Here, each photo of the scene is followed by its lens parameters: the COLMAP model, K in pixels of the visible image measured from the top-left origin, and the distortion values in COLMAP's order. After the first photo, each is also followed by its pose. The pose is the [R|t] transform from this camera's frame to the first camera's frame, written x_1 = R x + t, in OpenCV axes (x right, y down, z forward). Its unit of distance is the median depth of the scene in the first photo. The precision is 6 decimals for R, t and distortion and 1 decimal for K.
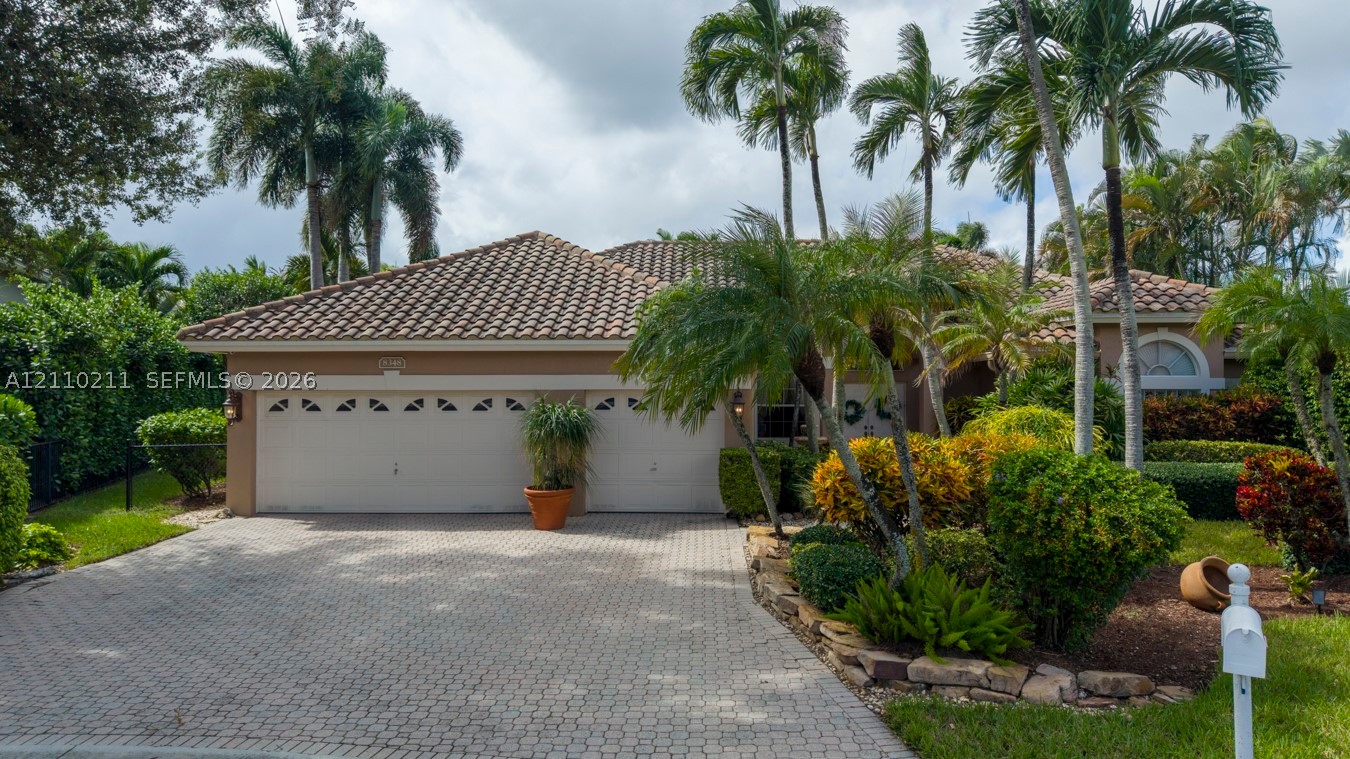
lens RADIAL K [[915.3, 0, 678.9], [0, 915.3, 383.2], [0, 0, 1]] dist [0.051143, -0.060431]
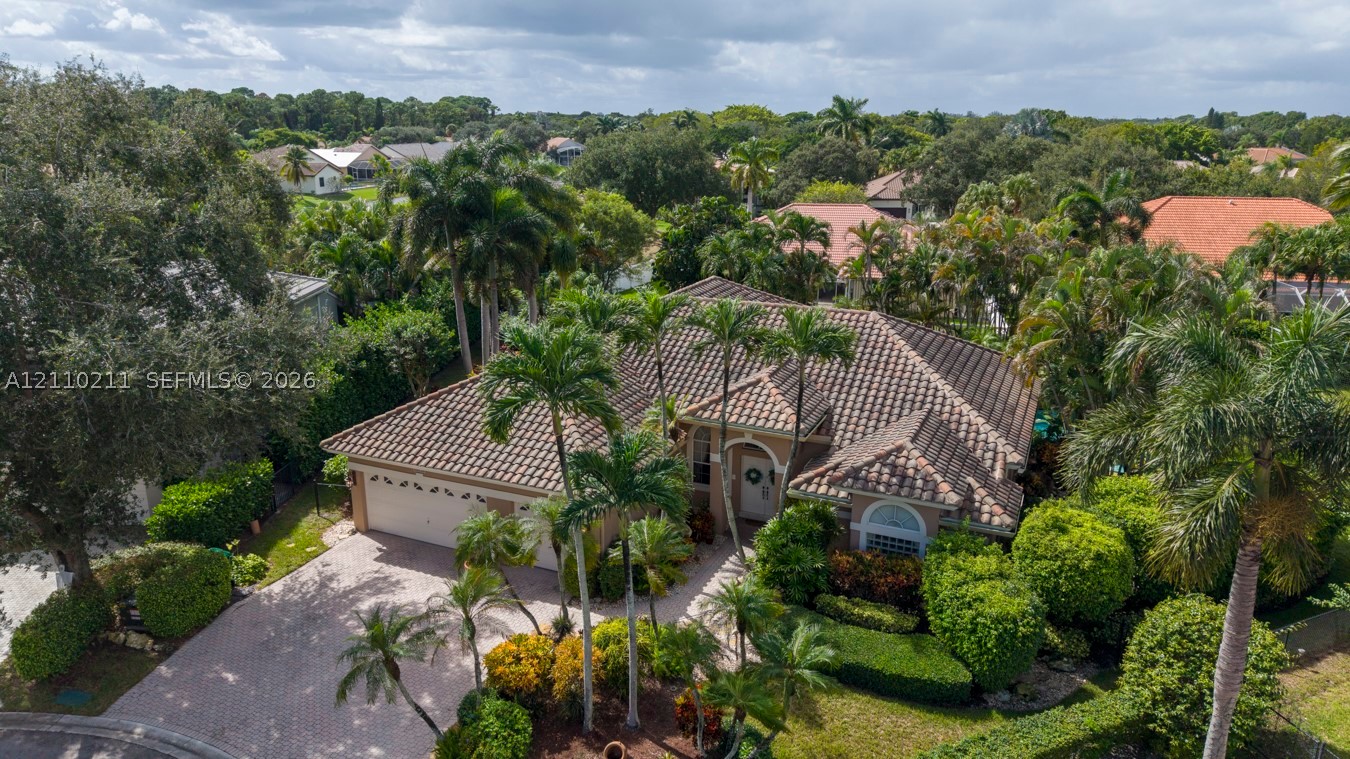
lens RADIAL K [[915.3, 0, 678.9], [0, 915.3, 383.2], [0, 0, 1]] dist [0.051143, -0.060431]
pose [[0.925565, 0.113878, -0.361057, 0.966986], [-0.005166, 0.957399, 0.288723, -0.864467], [0.378554, -0.265367, 0.886723, -0.439522]]
